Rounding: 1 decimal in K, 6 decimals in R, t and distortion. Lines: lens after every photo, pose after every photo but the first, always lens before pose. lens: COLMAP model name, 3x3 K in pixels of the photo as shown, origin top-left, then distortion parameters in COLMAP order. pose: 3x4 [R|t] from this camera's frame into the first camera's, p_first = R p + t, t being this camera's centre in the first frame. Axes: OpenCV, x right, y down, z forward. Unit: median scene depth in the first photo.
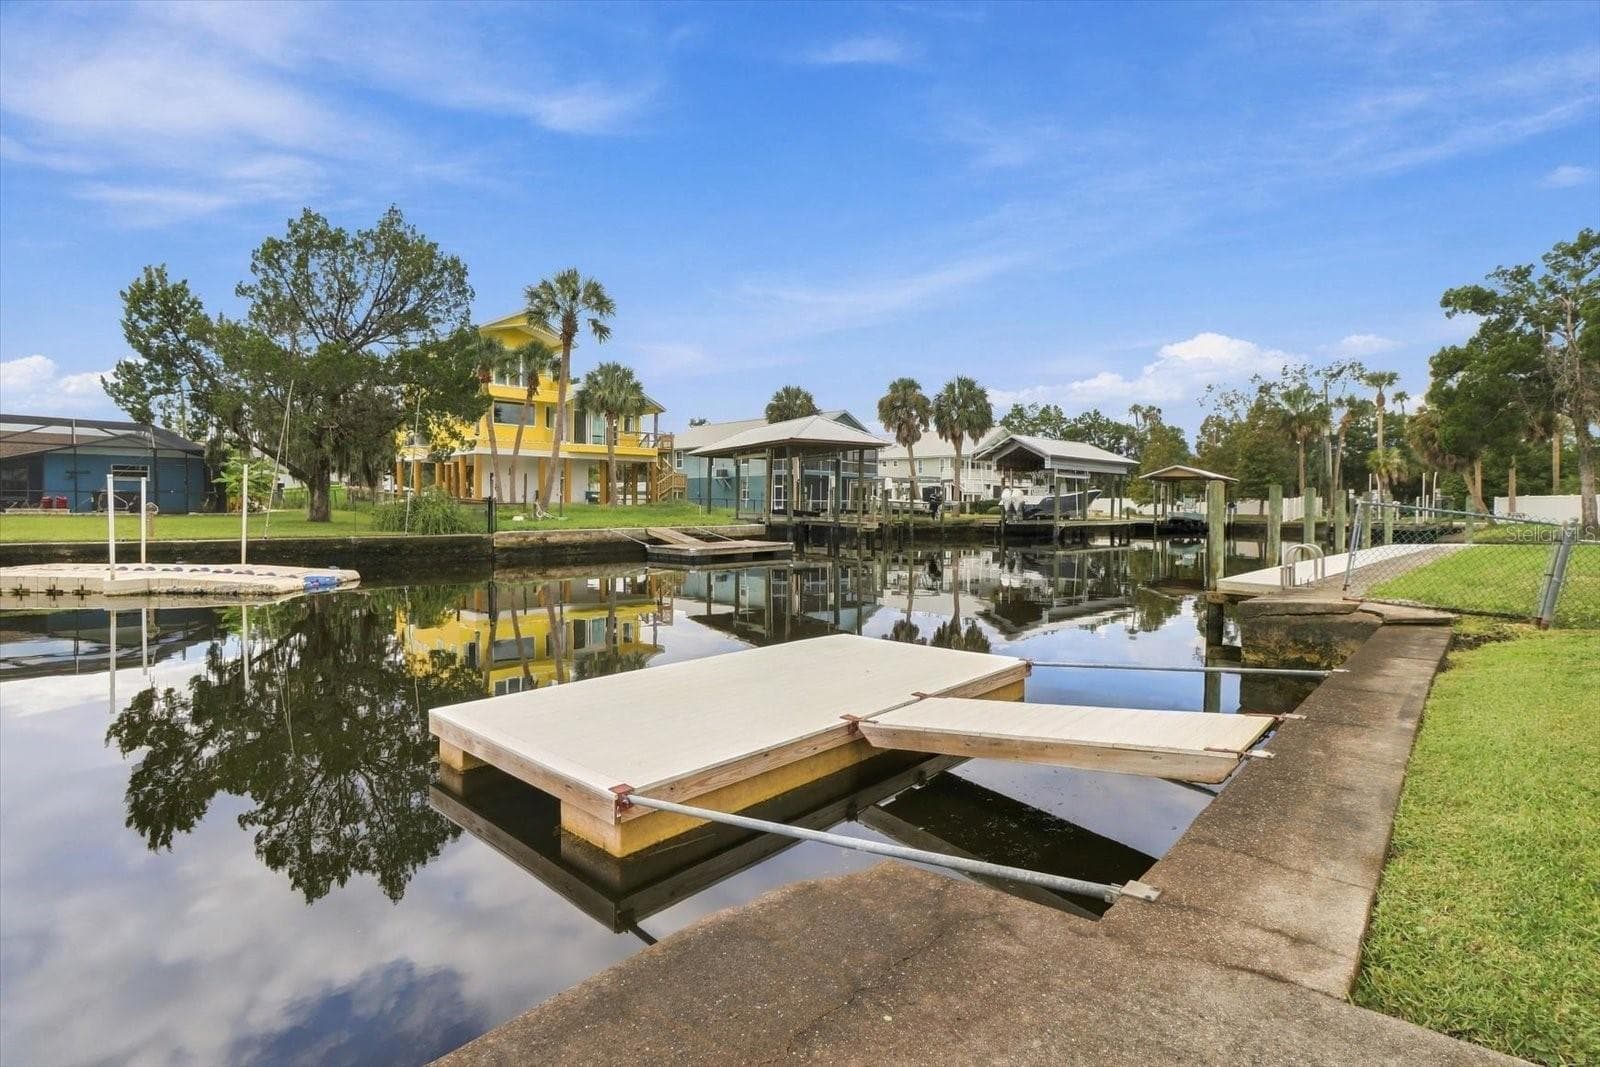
lens RADIAL K [[747.2, 0, 798.5], [0, 747.2, 514.4], [0, 0, 1]] dist [-0.001030, -0.000049]
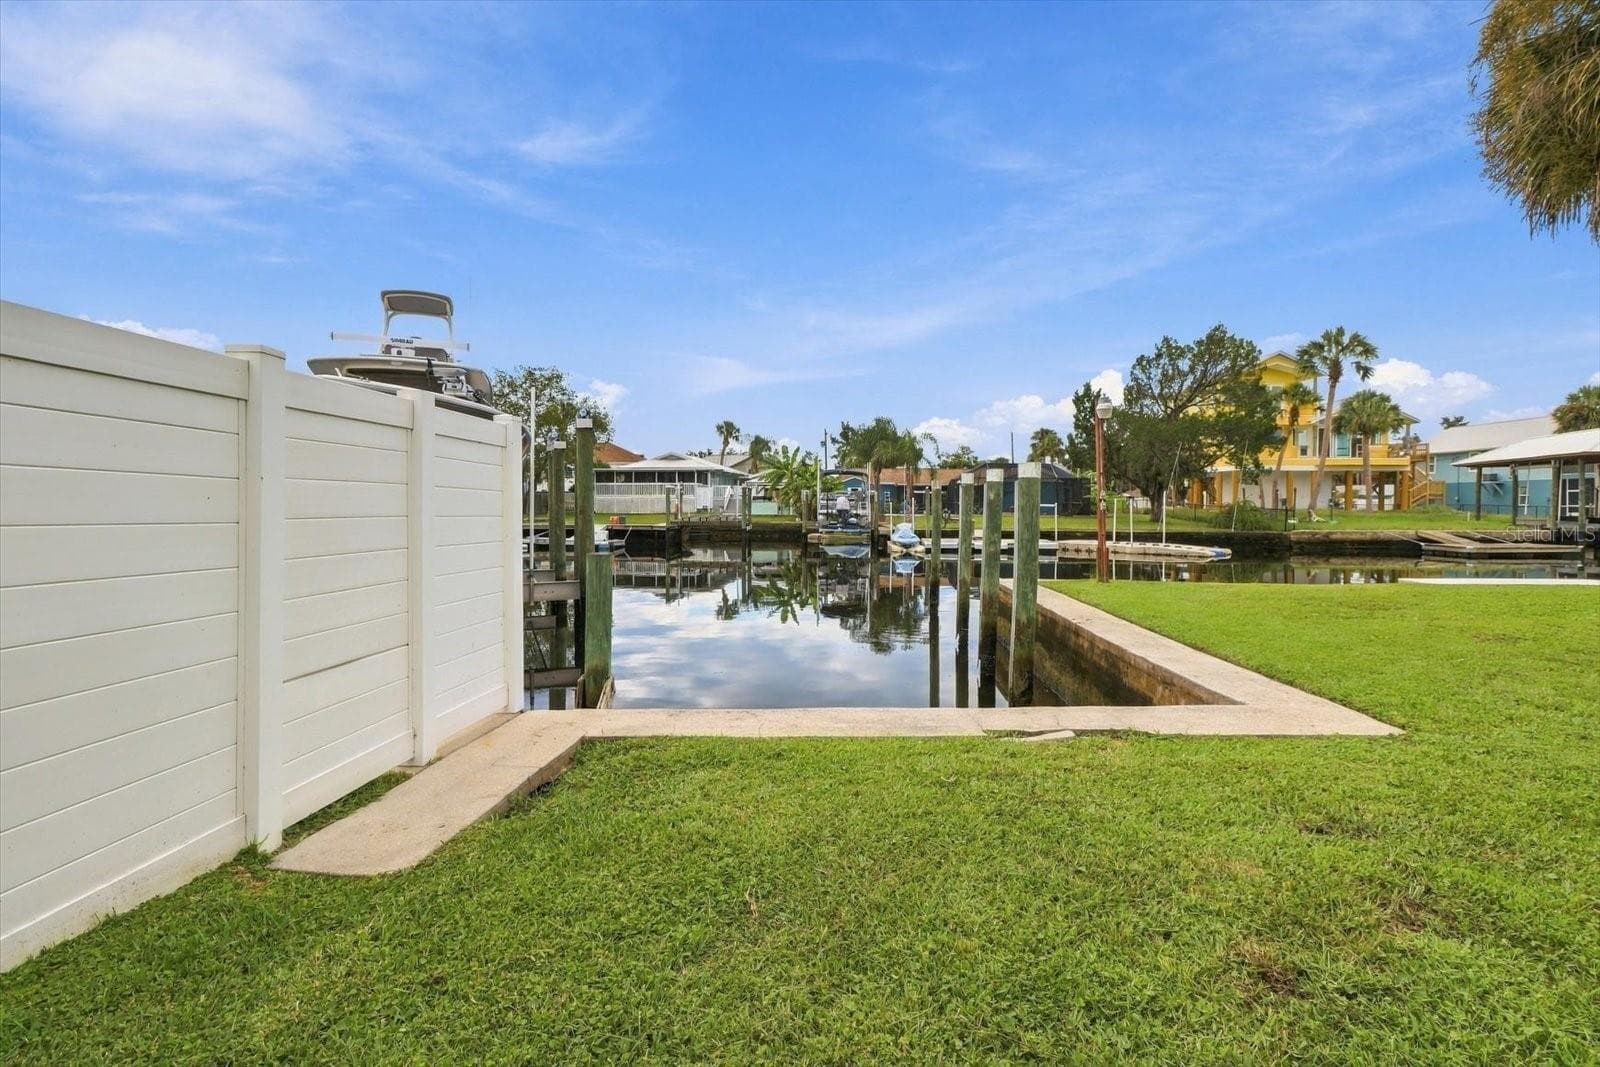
lens RADIAL K [[747.2, 0, 798.5], [0, 747.2, 514.4], [0, 0, 1]] dist [-0.001030, -0.000049]
pose [[0.667388, 0.005353, -0.744691, 0.032825], [-0.007914, 0.999969, 0.000096, -0.000783], [0.744668, 0.005830, 0.667409, -0.526953]]
